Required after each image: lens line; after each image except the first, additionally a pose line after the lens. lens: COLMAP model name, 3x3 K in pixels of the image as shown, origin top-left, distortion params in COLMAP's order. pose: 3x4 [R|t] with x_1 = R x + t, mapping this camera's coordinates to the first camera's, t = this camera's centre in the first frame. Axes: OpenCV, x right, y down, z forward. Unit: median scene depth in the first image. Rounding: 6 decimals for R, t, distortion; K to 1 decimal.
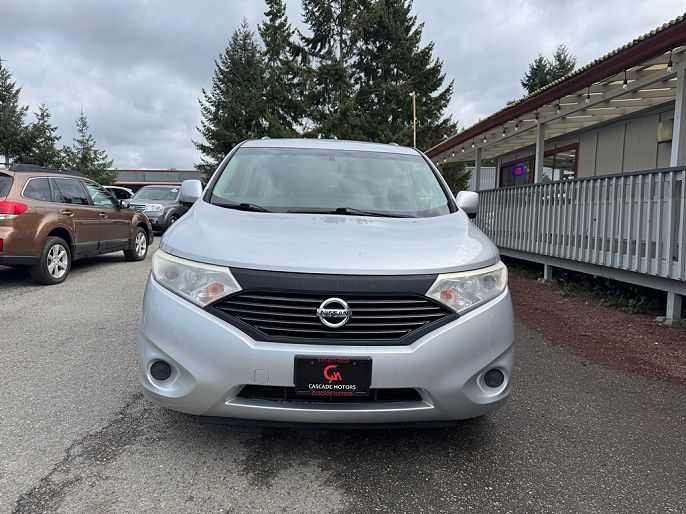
lens RADIAL K [[504.9, 0, 343.0], [0, 504.9, 257.0], [0, 0, 1]] dist [-0.000317, -0.003463]
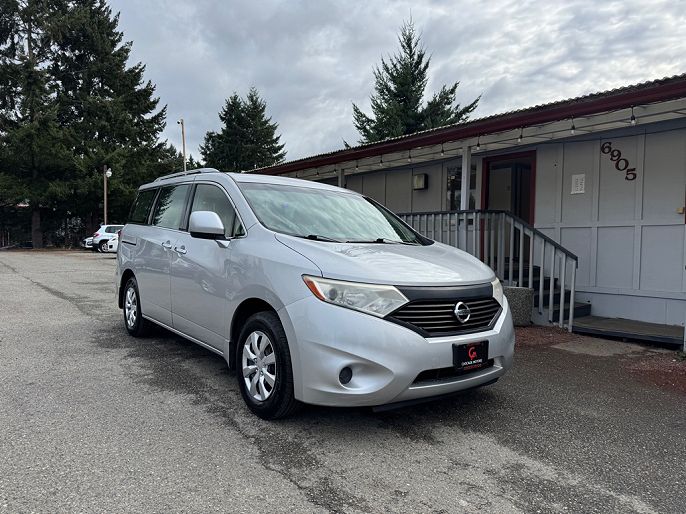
lens RADIAL K [[504.9, 0, 343.0], [0, 504.9, 257.0], [0, 0, 1]] dist [-0.000317, -0.003463]
pose [[0.806220, -0.019817, 0.591285, -0.089735], [0.047544, 0.998377, -0.031366, -0.001457], [-0.589703, 0.053400, 0.805853, 0.001999]]
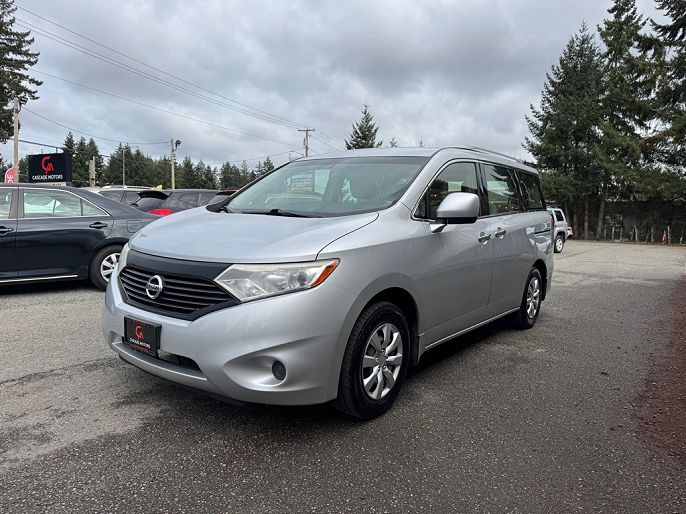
lens RADIAL K [[501.3, 0, 334.9], [0, 501.3, 266.6], [0, 0, 1]] dist [-0.006162, -0.012543]
pose [[0.753542, 0.054861, -0.655107, 0.090065], [-0.067144, 0.997723, 0.006320, 0.001555], [0.653962, 0.039224, 0.755510, 0.026584]]
